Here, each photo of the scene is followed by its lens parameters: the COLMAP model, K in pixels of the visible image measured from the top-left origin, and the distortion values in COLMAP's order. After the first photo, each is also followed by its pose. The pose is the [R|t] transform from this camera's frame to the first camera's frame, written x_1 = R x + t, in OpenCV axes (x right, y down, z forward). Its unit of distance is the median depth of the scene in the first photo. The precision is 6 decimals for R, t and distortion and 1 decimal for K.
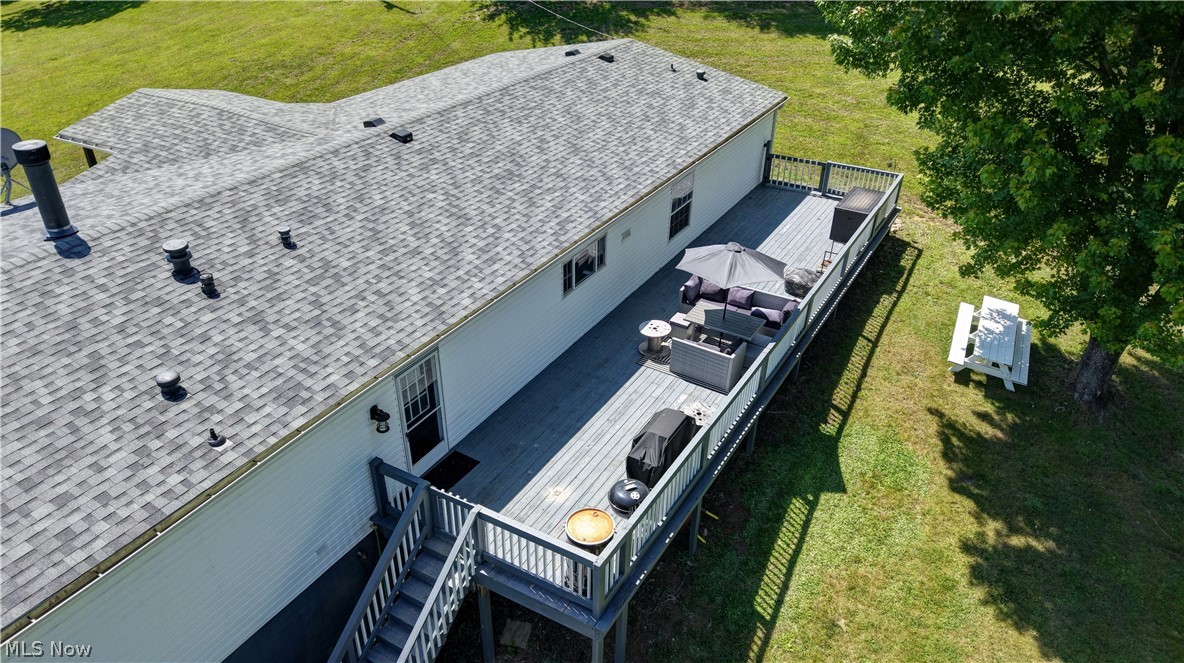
lens RADIAL K [[787.0, 0, 584.5], [0, 787.0, 333.6], [0, 0, 1]] dist [0.026809, -0.015486]
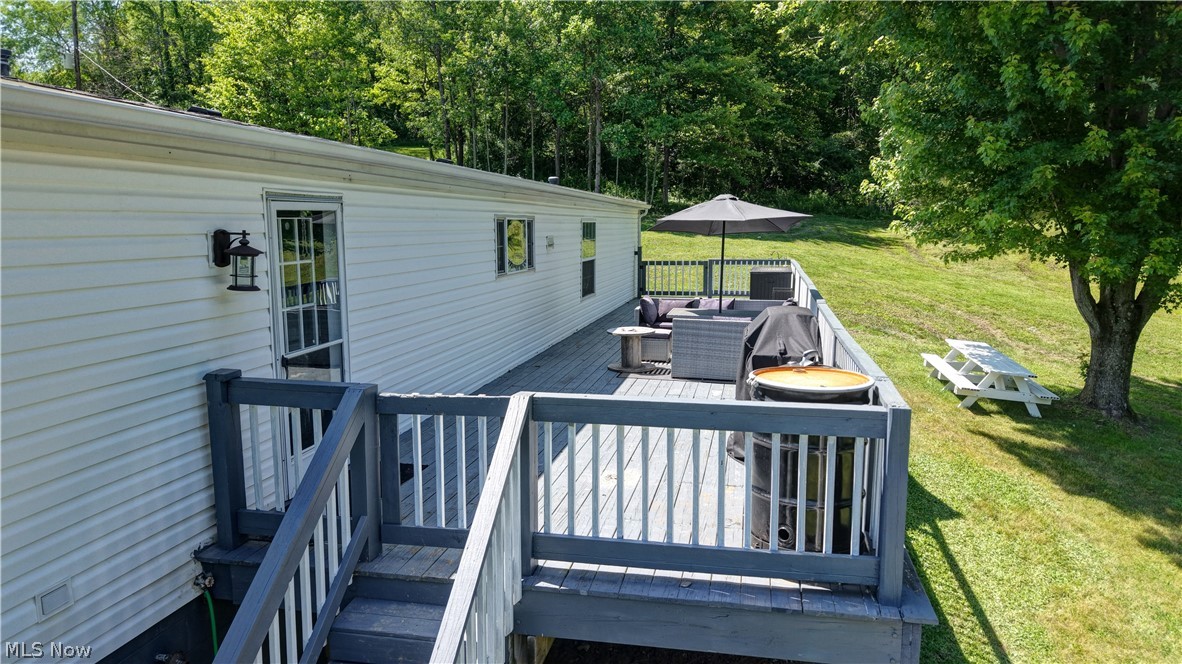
lens RADIAL K [[785.7, 0, 580.2], [0, 785.7, 350.1], [0, 0, 1]] dist [0.026809, -0.015486]
pose [[0.949178, -0.060381, 0.308894, -0.178701], [0.173687, 0.918945, -0.354081, 0.270000], [-0.262476, 0.389737, 0.882730, 0.494445]]
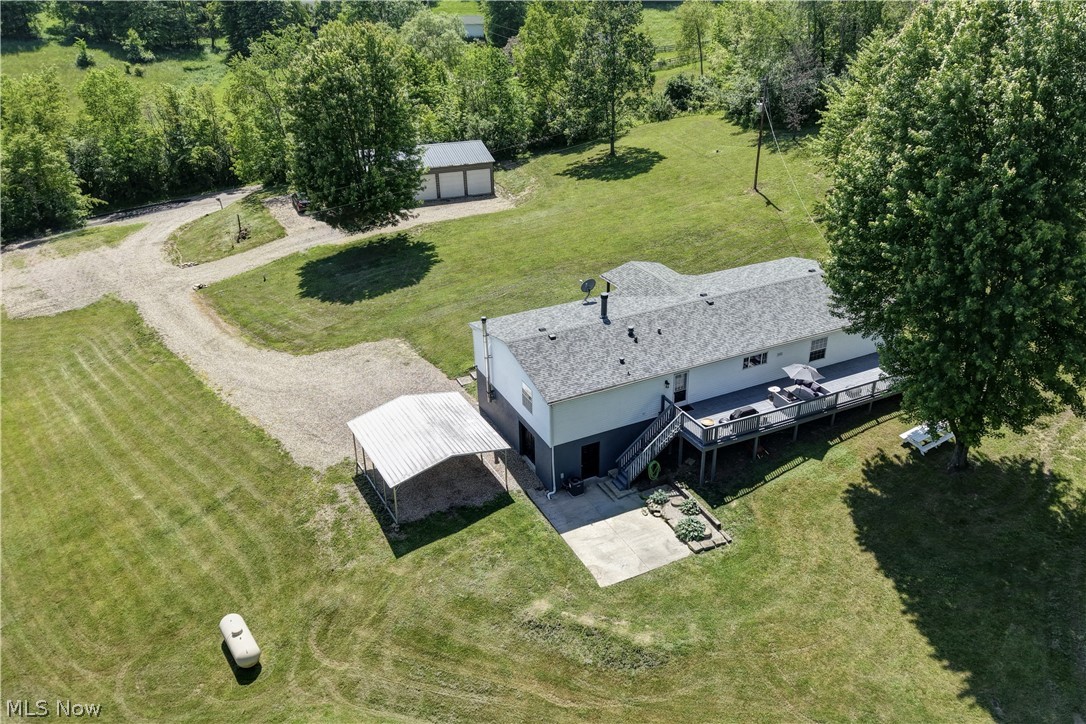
lens RADIAL K [[854.5, 0, 580.3], [0, 854.5, 346.8], [0, 0, 1]] dist [0.036250, -0.044310]
pose [[0.854557, 0.217534, -0.471604, 1.018157], [-0.262599, 0.964407, -0.030987, 0.140009], [0.448078, 0.150323, 0.881266, -2.243695]]
